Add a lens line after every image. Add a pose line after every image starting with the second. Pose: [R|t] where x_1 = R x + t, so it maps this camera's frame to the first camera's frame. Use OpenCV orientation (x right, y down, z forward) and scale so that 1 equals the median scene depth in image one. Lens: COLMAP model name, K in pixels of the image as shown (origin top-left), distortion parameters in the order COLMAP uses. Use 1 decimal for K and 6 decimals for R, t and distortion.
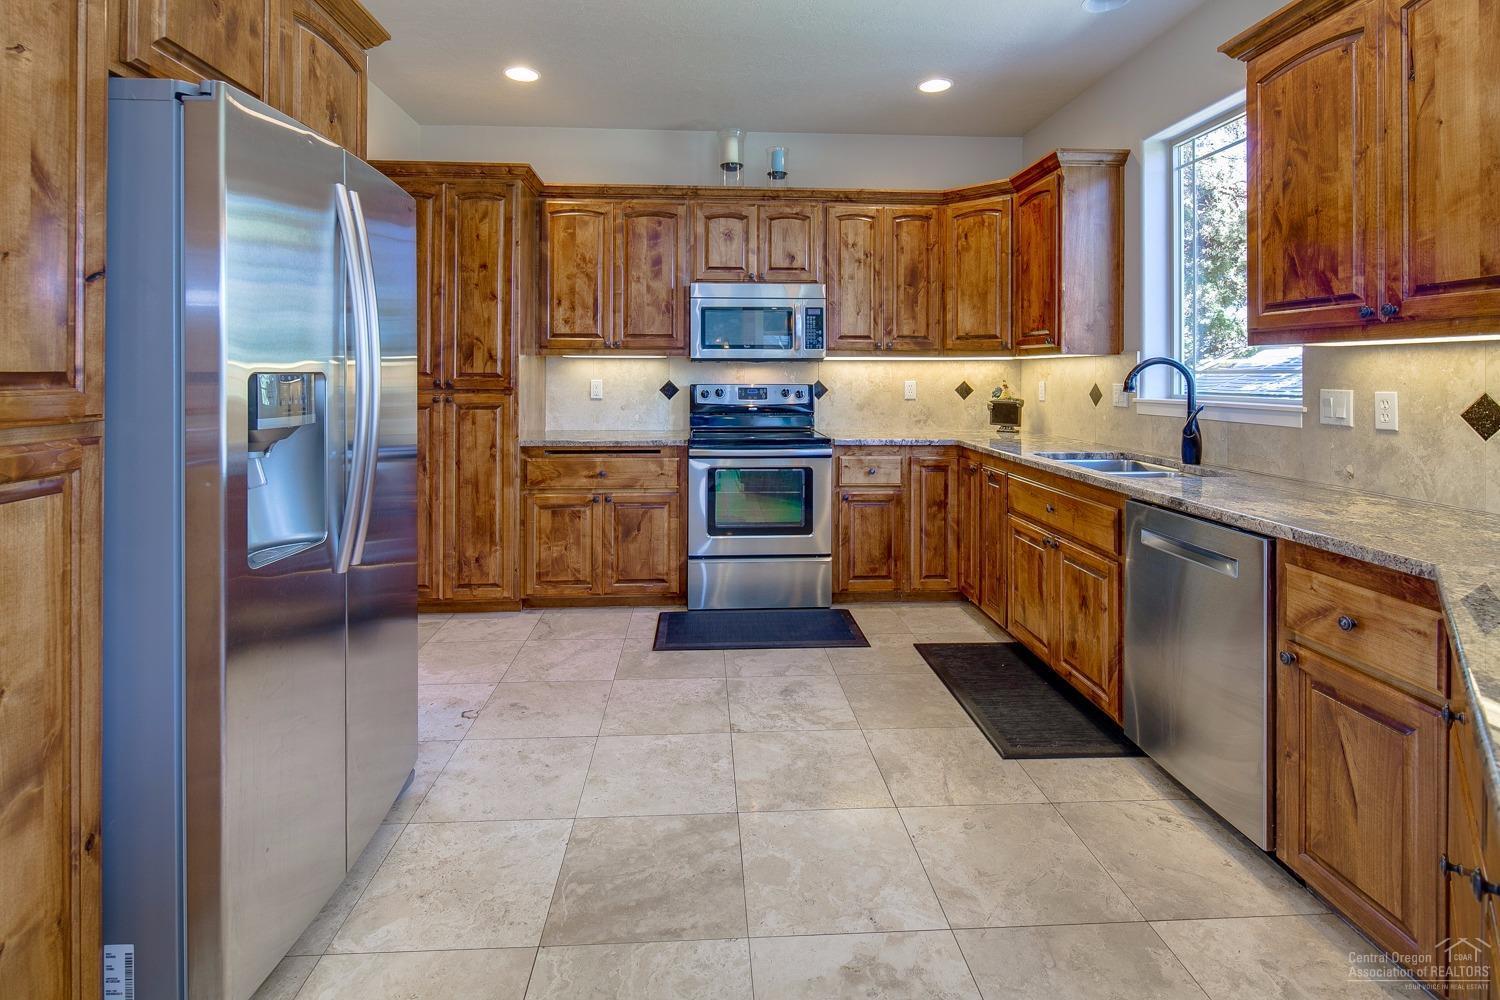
lens RADIAL K [[725.0, 0, 741.5], [0, 725.0, 372.8], [0, 0, 1]] dist [0.005130, -0.004309]
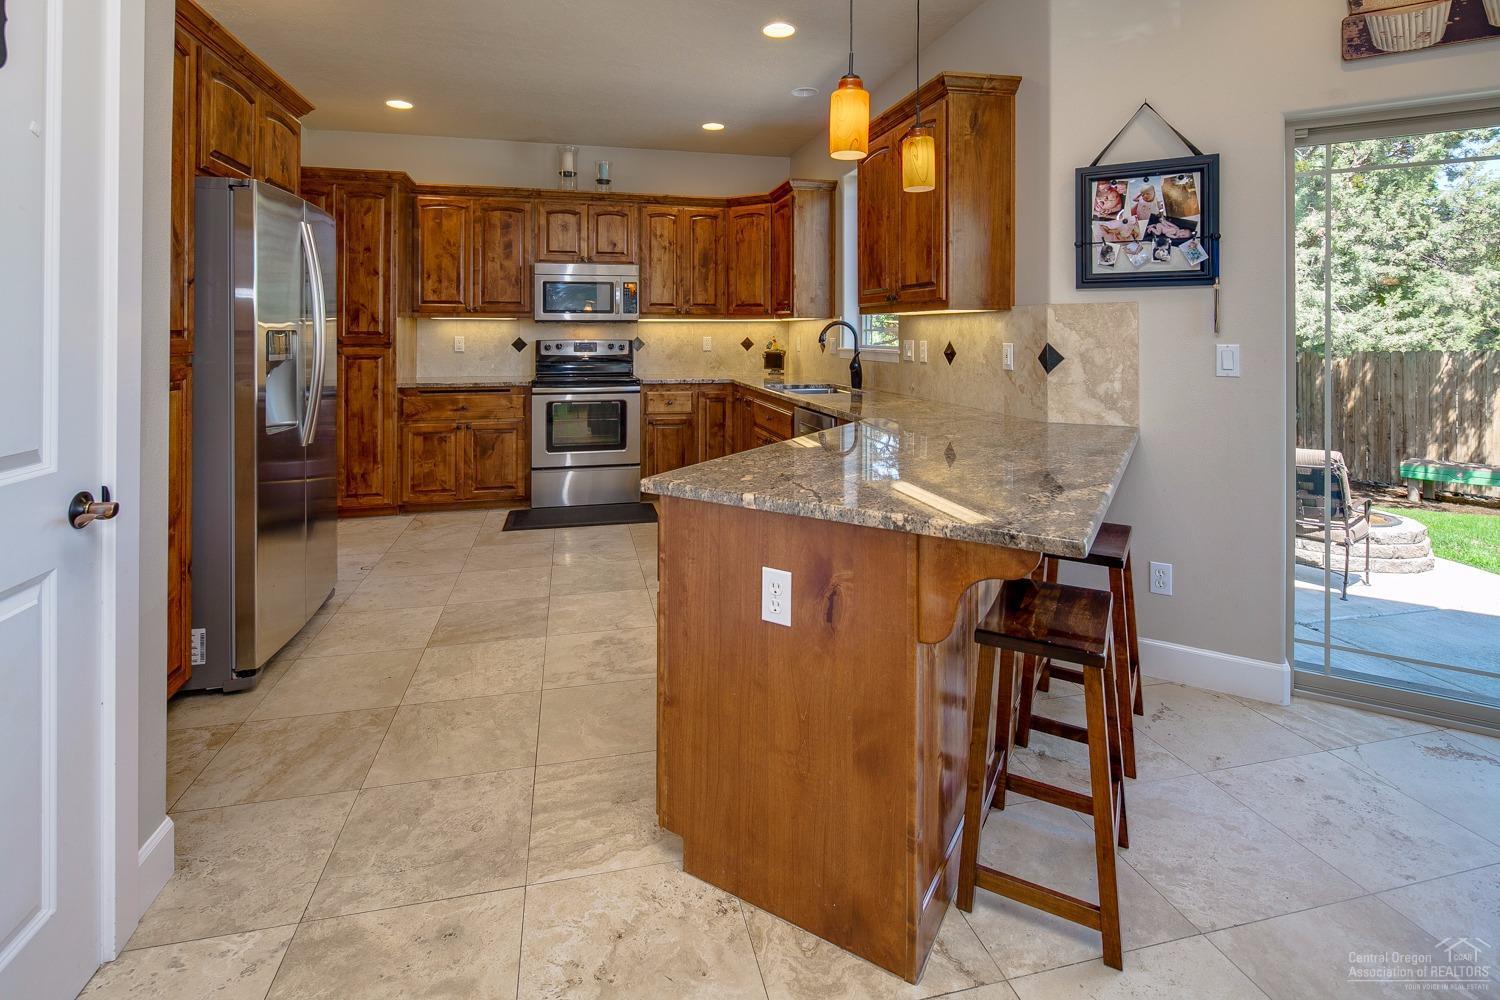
lens RADIAL K [[725.0, 0, 740.8], [0, 725.0, 329.7], [0, 0, 1]] dist [0.005130, -0.004309]
pose [[0.985050, -0.000868, 0.172269, 0.083978], [0.001382, 0.999995, -0.002863, 0.001869], [-0.172265, 0.003058, 0.985046, -0.423337]]
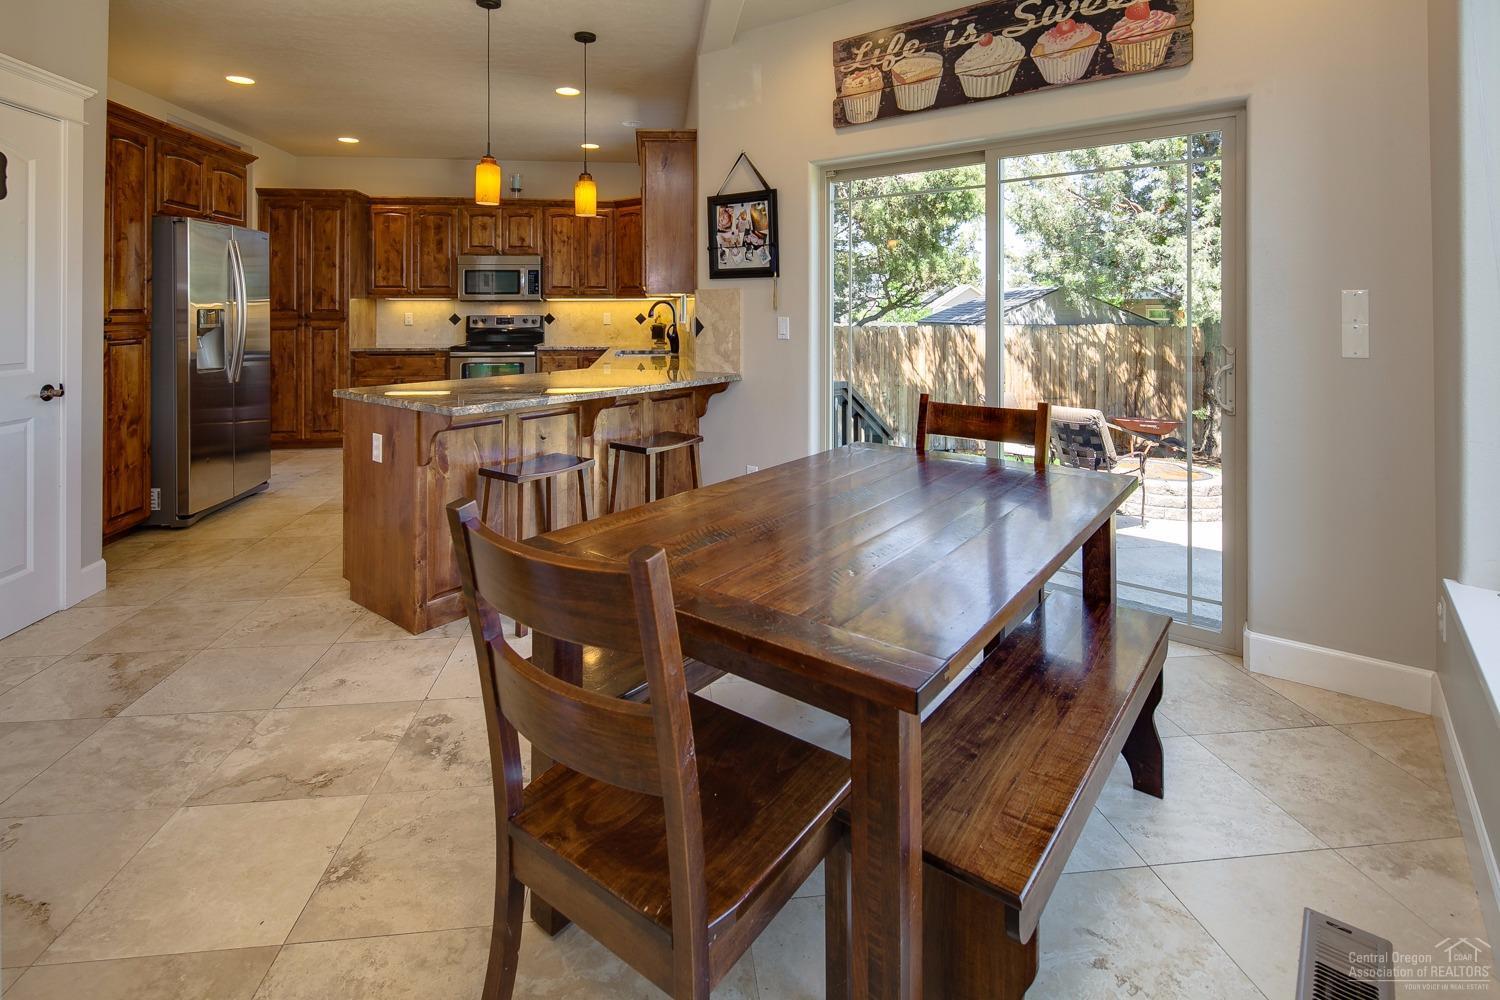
lens RADIAL K [[725.0, 0, 728.6], [0, 725.0, 308.3], [0, 0, 1]] dist [0.005130, -0.004309]
pose [[0.998348, -0.004280, 0.057298, 0.549352], [0.004302, 0.999991, -0.000258, 0.002610], [-0.057297, 0.000504, 0.998357, -0.867392]]
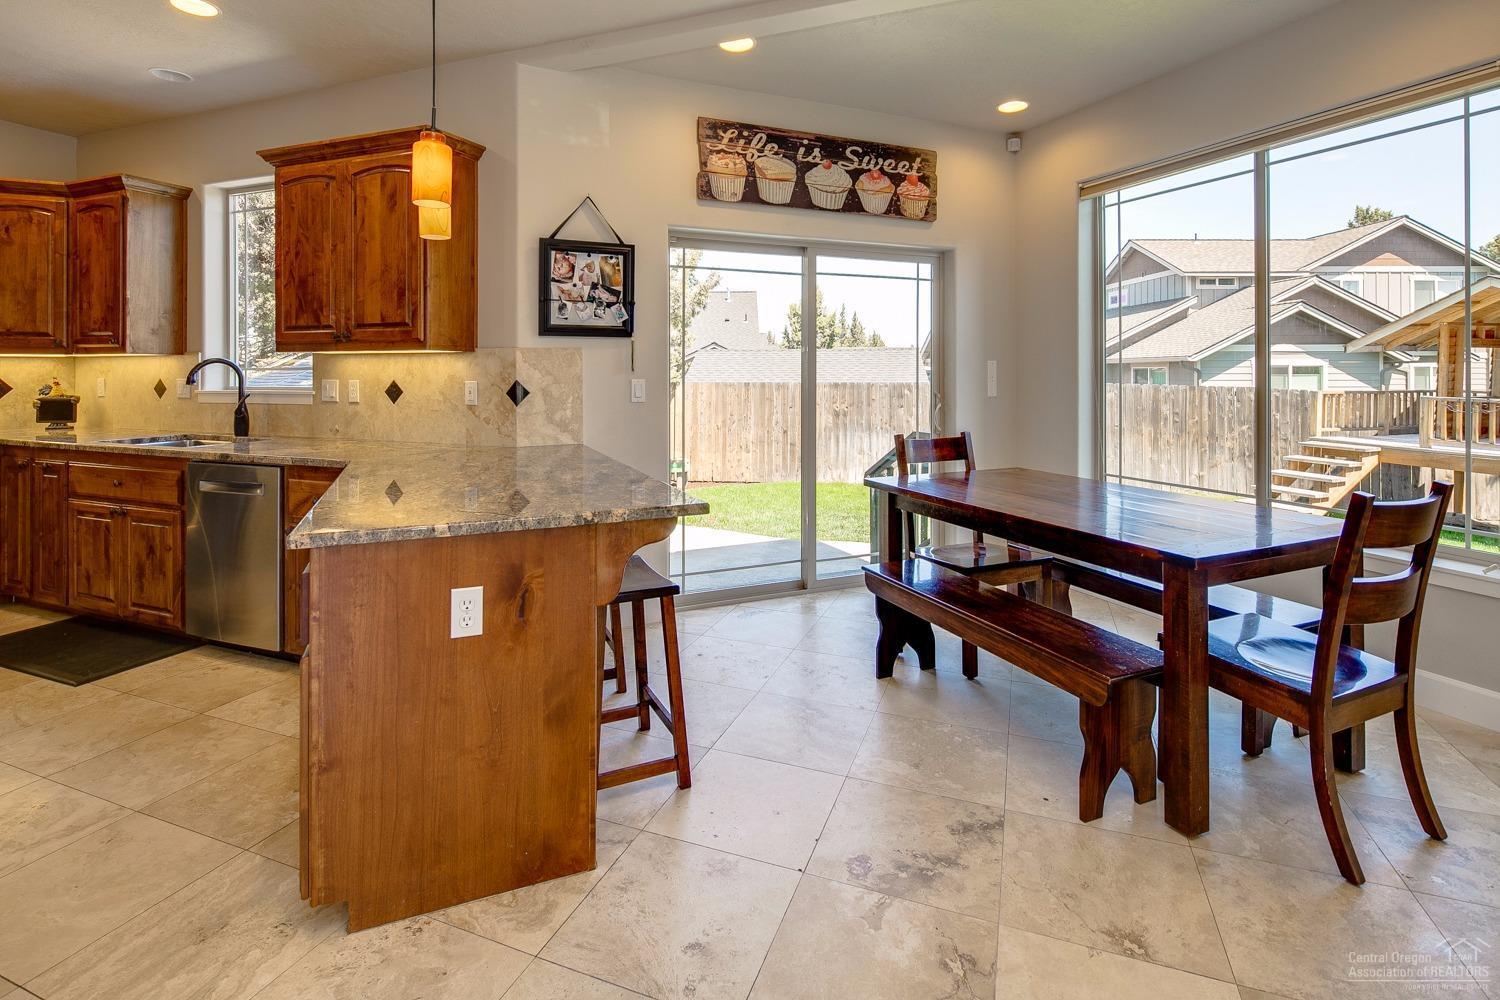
lens RADIAL K [[725.0, 0, 743.6], [0, 725.0, 367.7], [0, 0, 1]] dist [0.005130, -0.004309]
pose [[0.420769, 0.001718, 0.907166, -0.186873], [0.001516, 0.999995, -0.002597, 0.001241], [-0.907167, 0.002468, 0.420764, -0.362785]]
